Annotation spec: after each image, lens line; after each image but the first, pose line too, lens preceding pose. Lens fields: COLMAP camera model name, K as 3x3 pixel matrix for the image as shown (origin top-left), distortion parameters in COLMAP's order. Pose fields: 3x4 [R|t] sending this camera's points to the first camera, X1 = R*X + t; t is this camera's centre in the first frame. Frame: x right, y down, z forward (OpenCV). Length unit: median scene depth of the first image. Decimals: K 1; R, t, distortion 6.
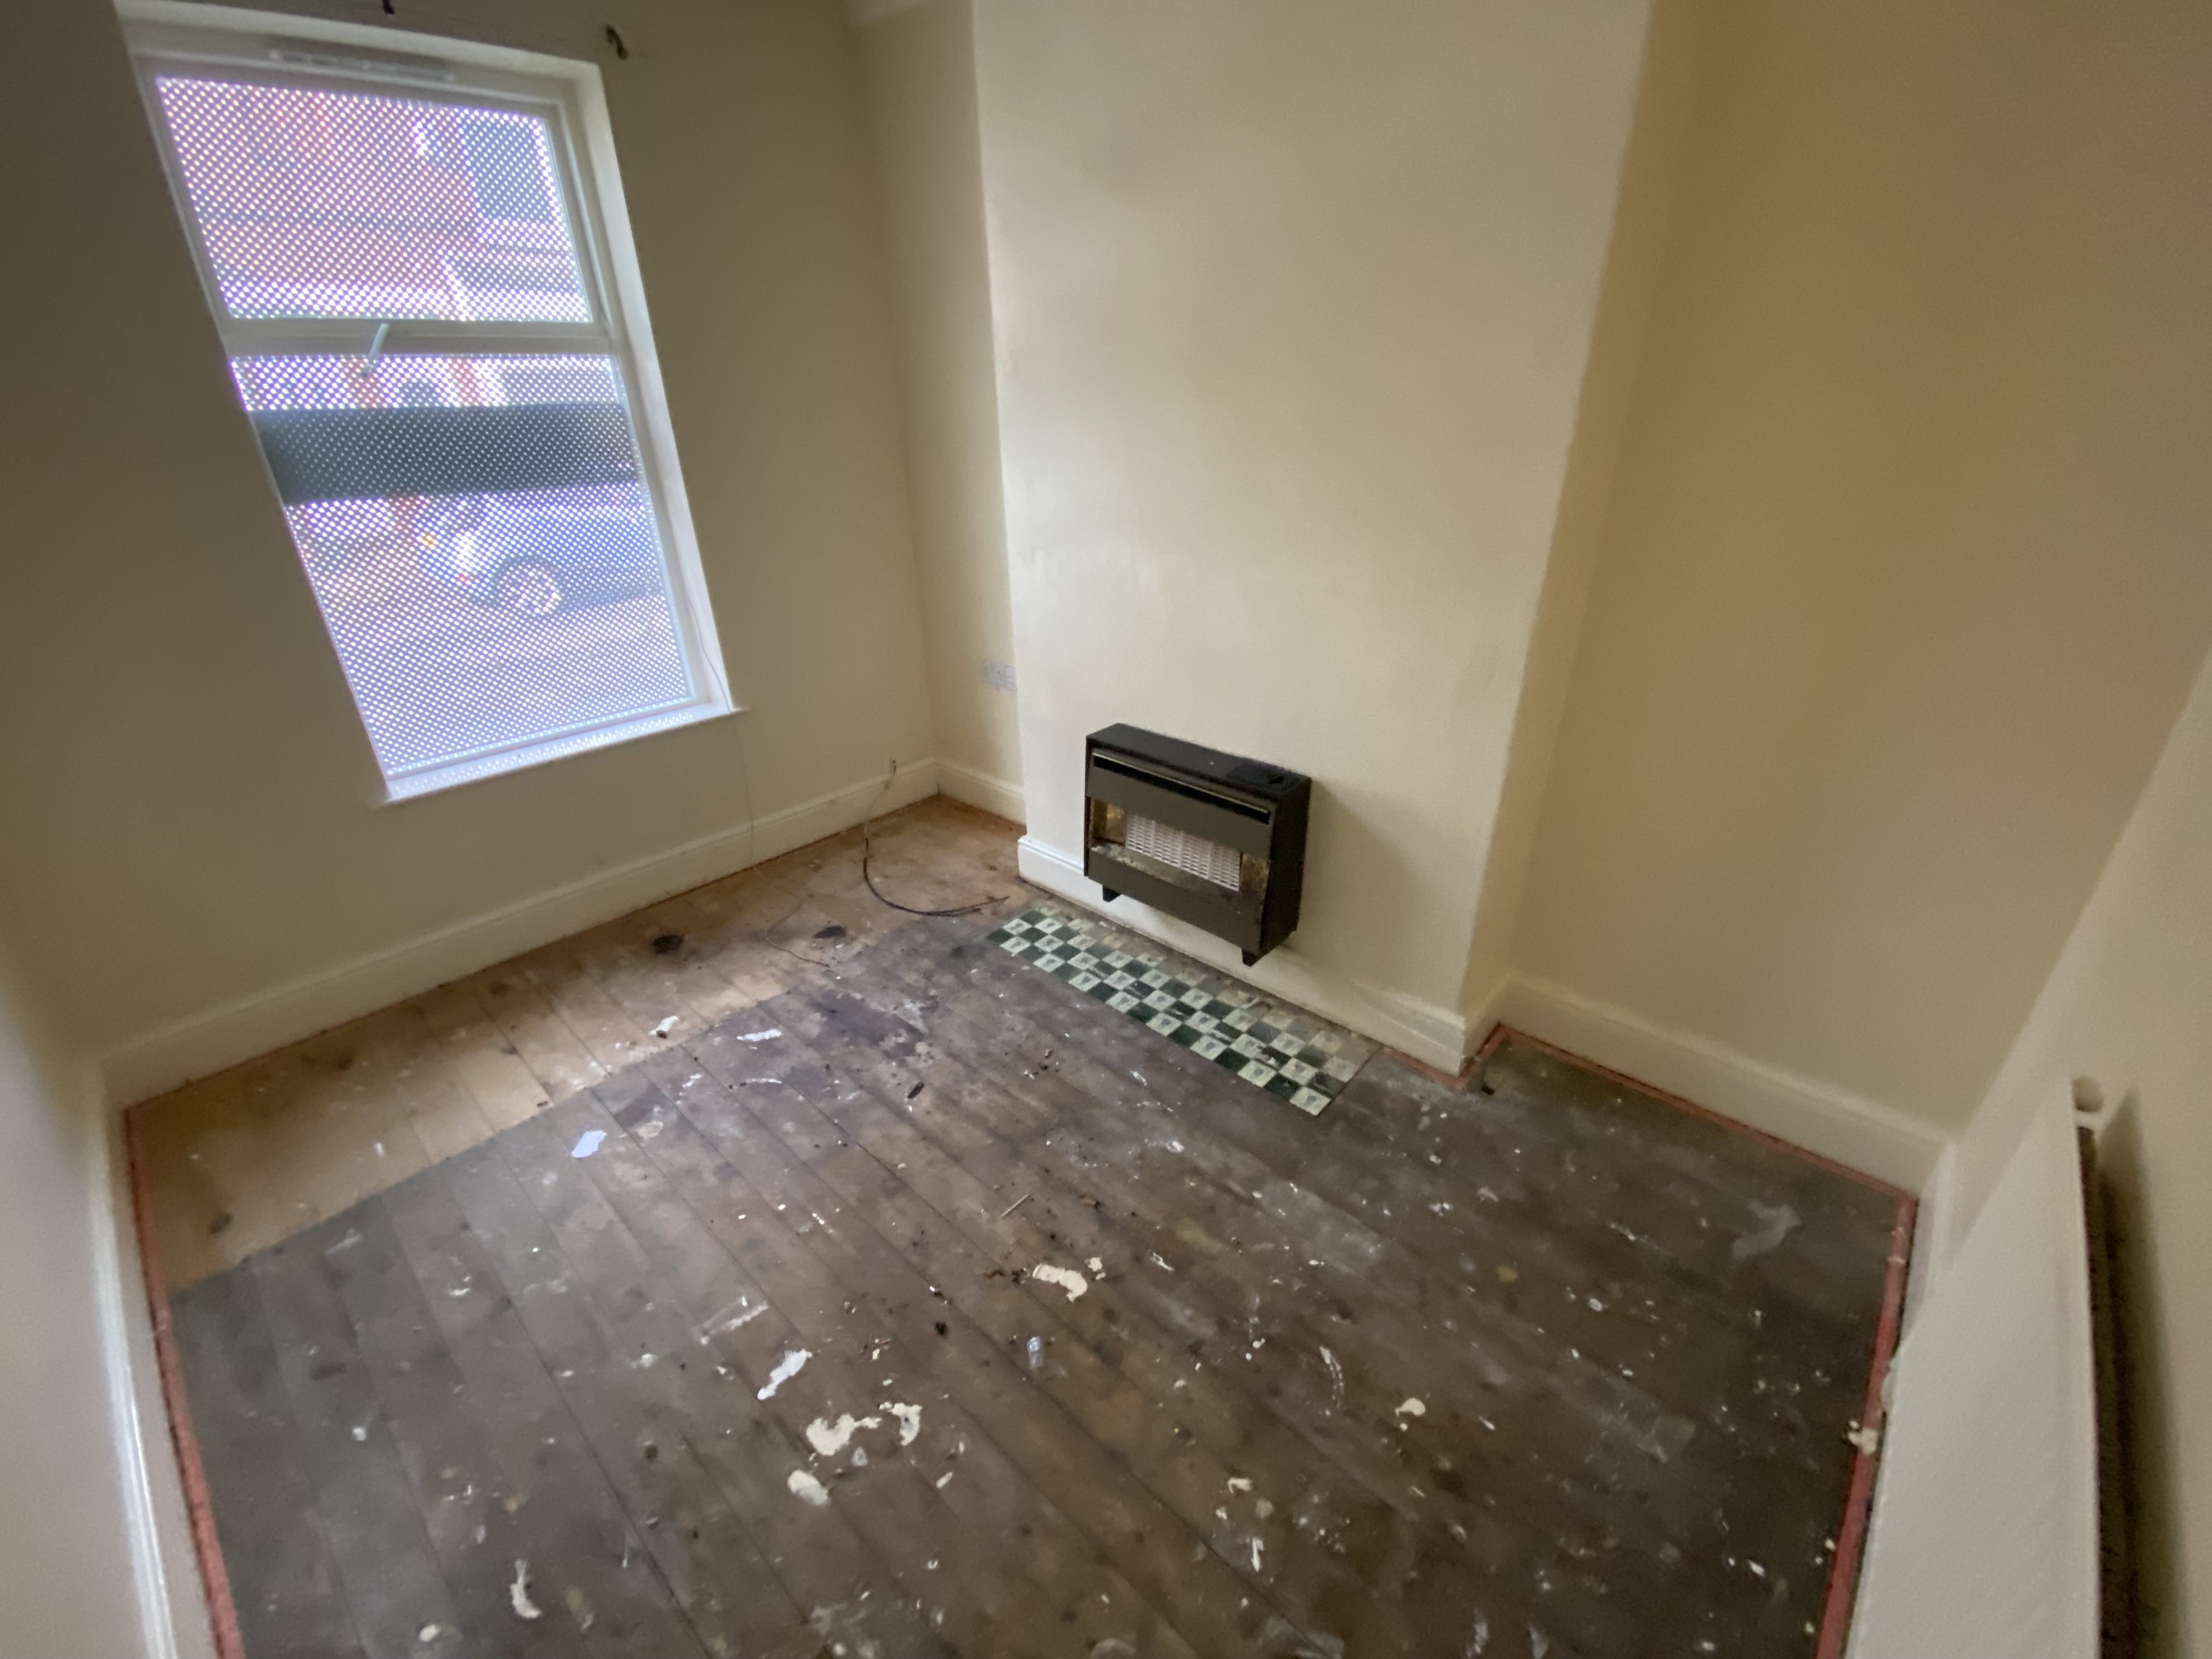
lens RADIAL K [[893.6, 0, 1109.9], [0, 893.6, 822.2], [0, 0, 1]] dist [0.040391, -0.043584]
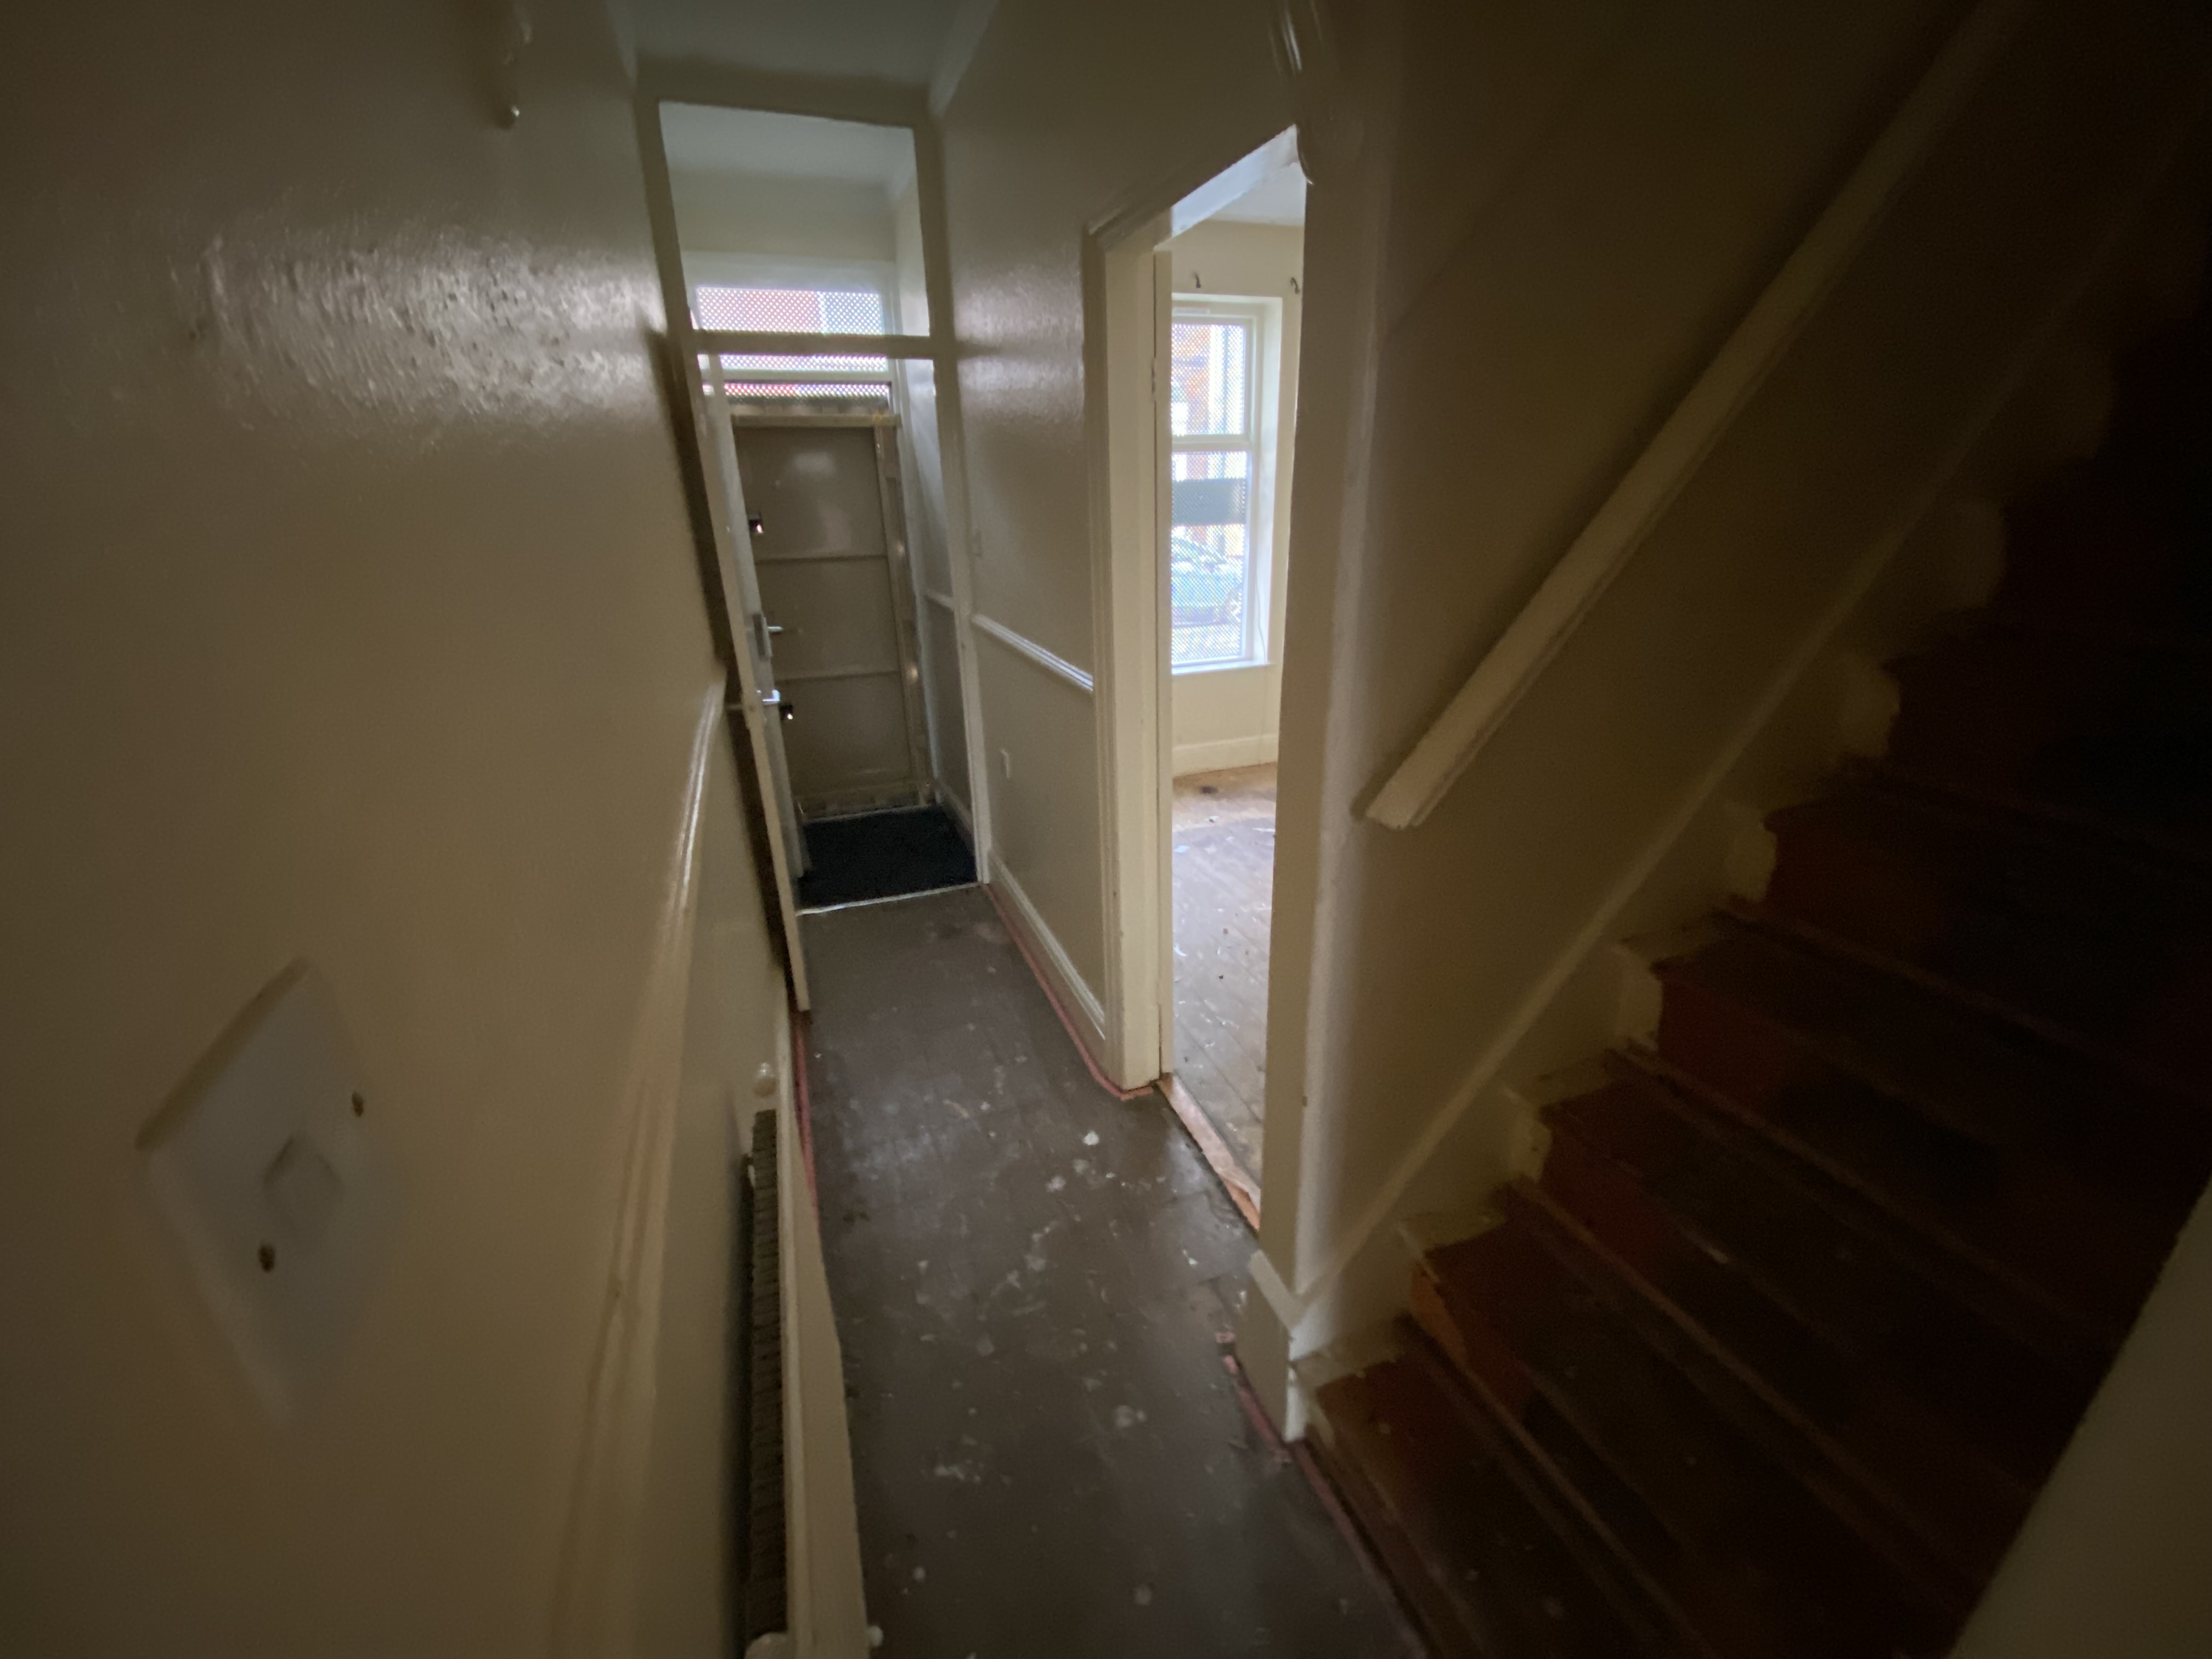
lens RADIAL K [[893.6, 0, 1109.9], [0, 893.6, 822.2], [0, 0, 1]] dist [0.040391, -0.043584]
pose [[0.887348, 0.158702, -0.432928, 0.087216], [-0.188008, 0.981838, -0.025430, 0.293977], [0.421029, 0.103960, 0.901070, -0.632892]]
